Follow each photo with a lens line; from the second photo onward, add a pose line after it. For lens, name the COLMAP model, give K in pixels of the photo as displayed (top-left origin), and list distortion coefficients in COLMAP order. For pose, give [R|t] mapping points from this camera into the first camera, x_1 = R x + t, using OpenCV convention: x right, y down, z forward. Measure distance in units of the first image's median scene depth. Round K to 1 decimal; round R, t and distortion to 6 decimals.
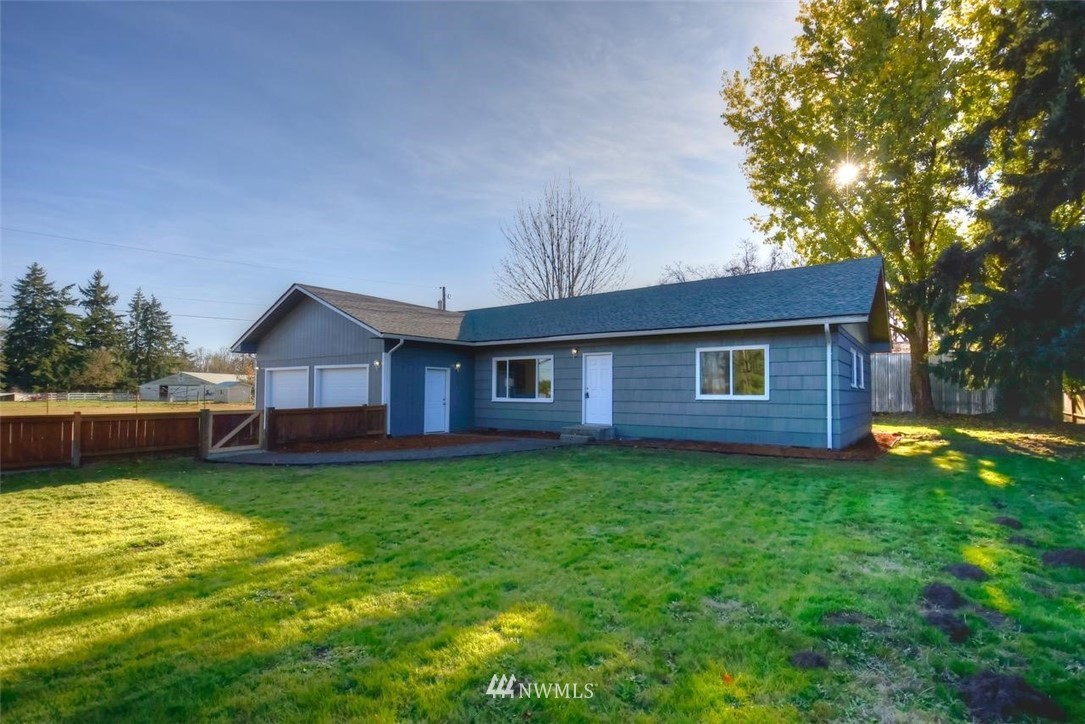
lens RADIAL K [[556.6, 0, 544.9], [0, 556.6, 381.9], [0, 0, 1]] dist [-0.047720, -0.000130]
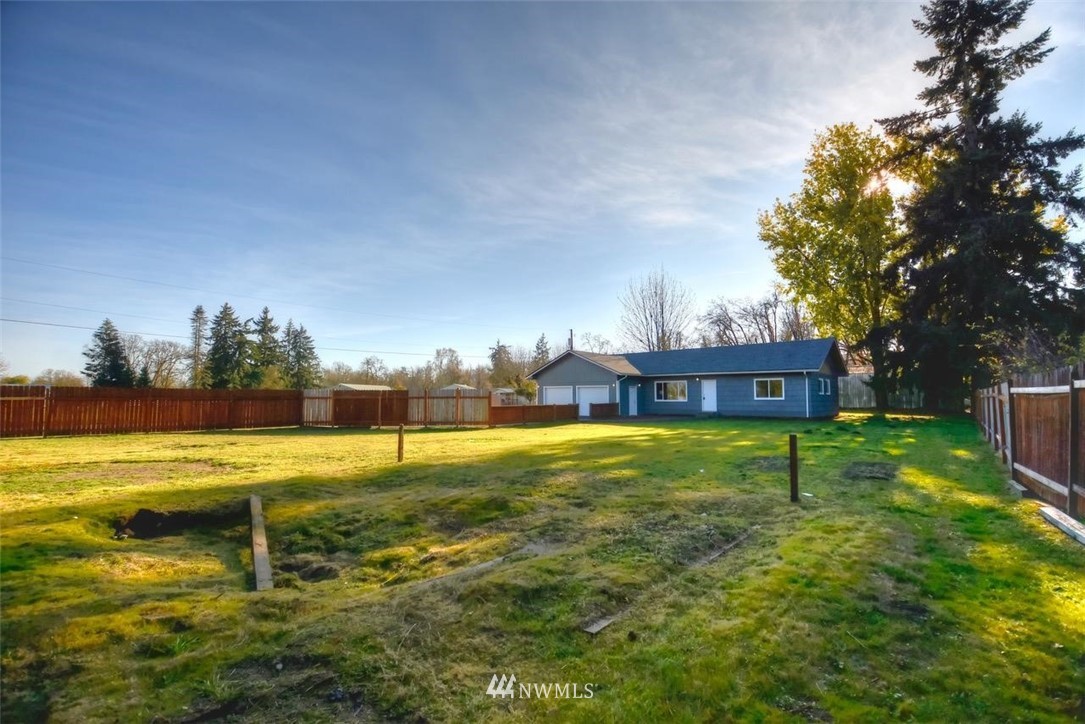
lens RADIAL K [[476.9, 0, 550.0], [0, 476.9, 364.4], [0, 0, 1]] dist [-0.000693, -0.013572]
pose [[0.995363, -0.012369, -0.095392, -0.189509], [0.007513, 0.998665, -0.051098, -0.010392], [0.095896, 0.050144, 0.994127, -0.534353]]
